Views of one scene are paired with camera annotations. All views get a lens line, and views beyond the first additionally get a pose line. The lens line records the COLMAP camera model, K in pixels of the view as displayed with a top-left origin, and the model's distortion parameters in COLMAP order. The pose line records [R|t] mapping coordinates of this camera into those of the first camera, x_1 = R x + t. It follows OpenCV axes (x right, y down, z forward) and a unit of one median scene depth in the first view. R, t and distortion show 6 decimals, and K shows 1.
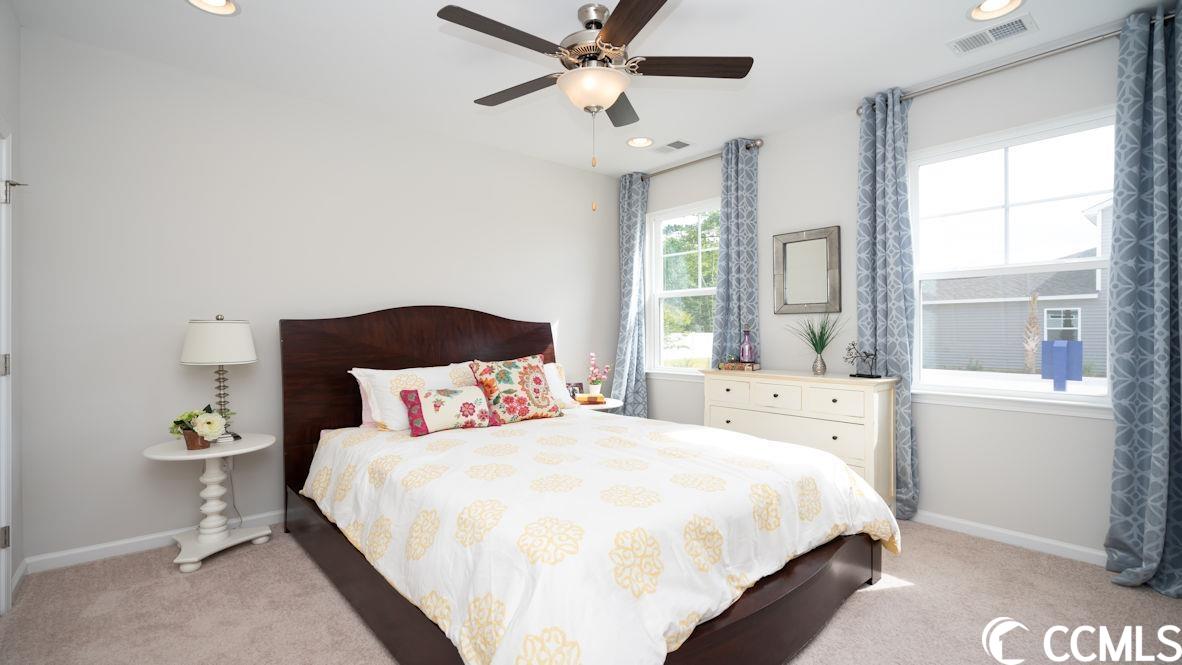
lens RADIAL K [[532.0, 0, 588.0], [0, 532.0, 339.5], [0, 0, 1]] dist [-0.001841, -0.000120]
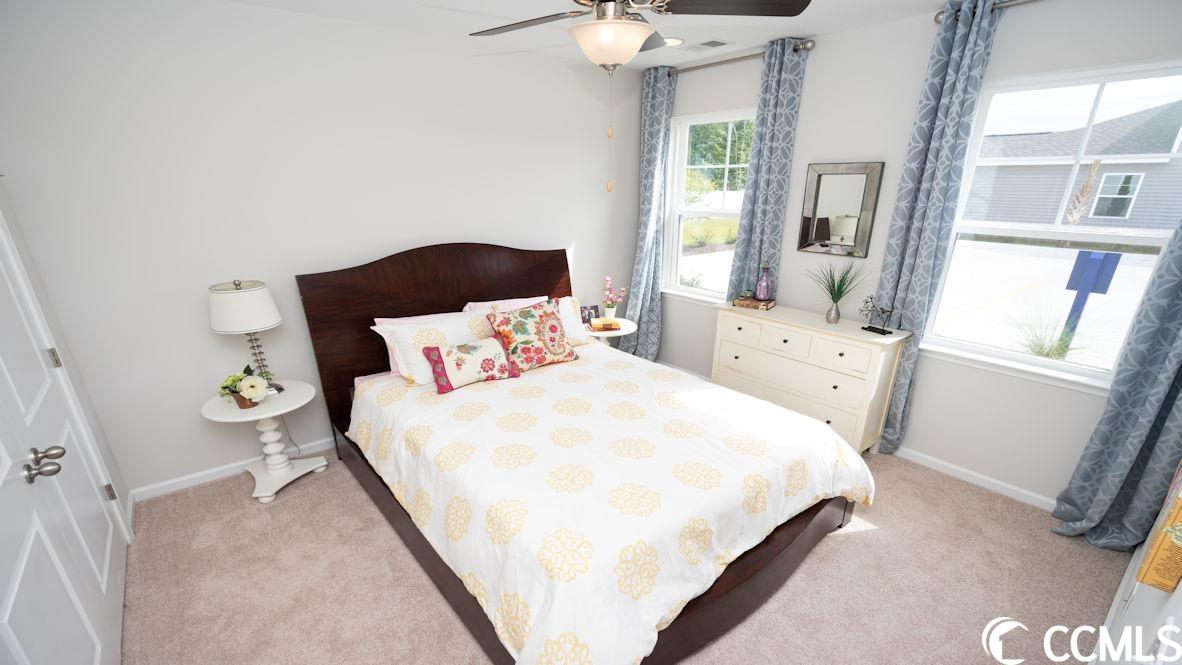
lens RADIAL K [[514.0, 0, 589.9], [0, 514.0, 396.4], [0, 0, 1]] dist [-0.001489, -0.000271]
pose [[0.999508, 0.014193, -0.027964, 0.005881], [-0.002547, 0.925513, 0.378708, -0.187840], [0.031256, -0.378450, 0.925094, 0.033930]]
